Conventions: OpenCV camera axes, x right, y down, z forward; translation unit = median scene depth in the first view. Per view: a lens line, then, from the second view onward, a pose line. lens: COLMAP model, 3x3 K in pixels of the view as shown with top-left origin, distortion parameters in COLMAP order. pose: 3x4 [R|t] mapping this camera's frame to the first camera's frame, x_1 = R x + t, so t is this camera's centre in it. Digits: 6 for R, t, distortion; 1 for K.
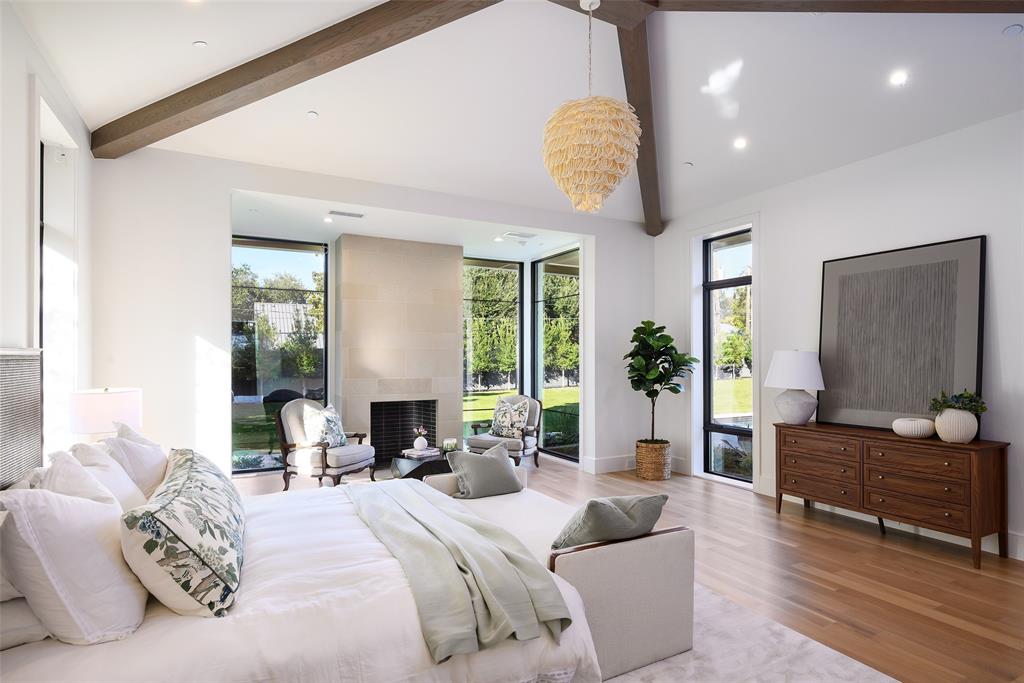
lens RADIAL K [[509.5, 0, 509.2], [0, 509.5, 355.0], [0, 0, 1]] dist [-0.001460, -0.000057]
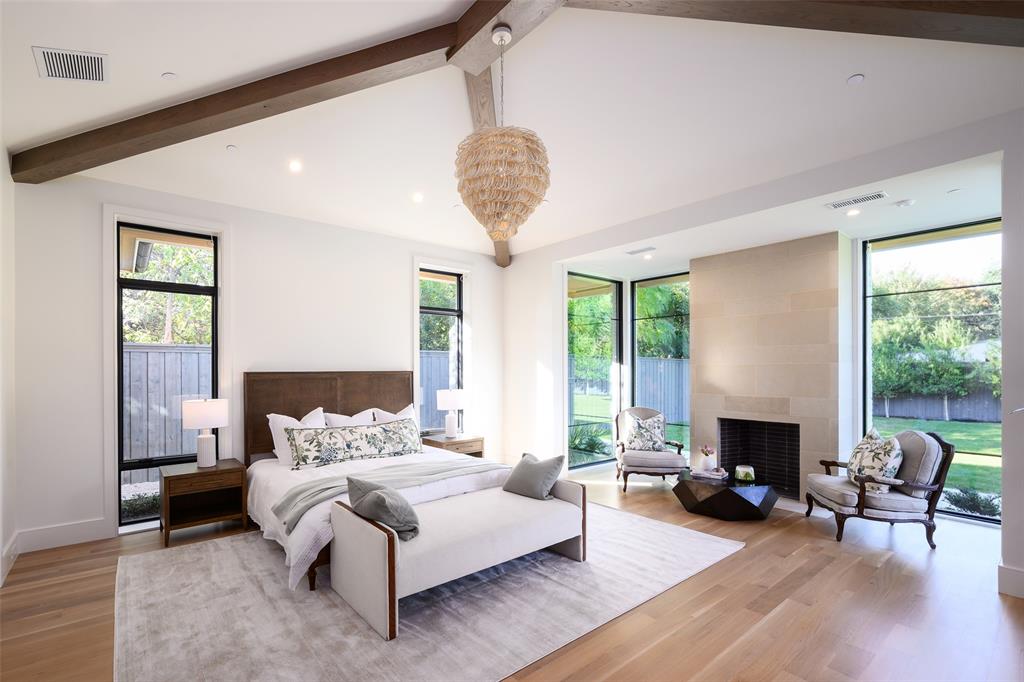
lens RADIAL K [[456.8, 0, 506.2], [0, 456.8, 368.9], [0, 0, 1]] dist [0.002932, 0.000446]
pose [[0.221567, -0.002219, -0.975143, 0.520898], [0.011703, 0.999931, 0.000383, -0.009359], [0.975075, -0.011497, 0.221578, 0.384992]]
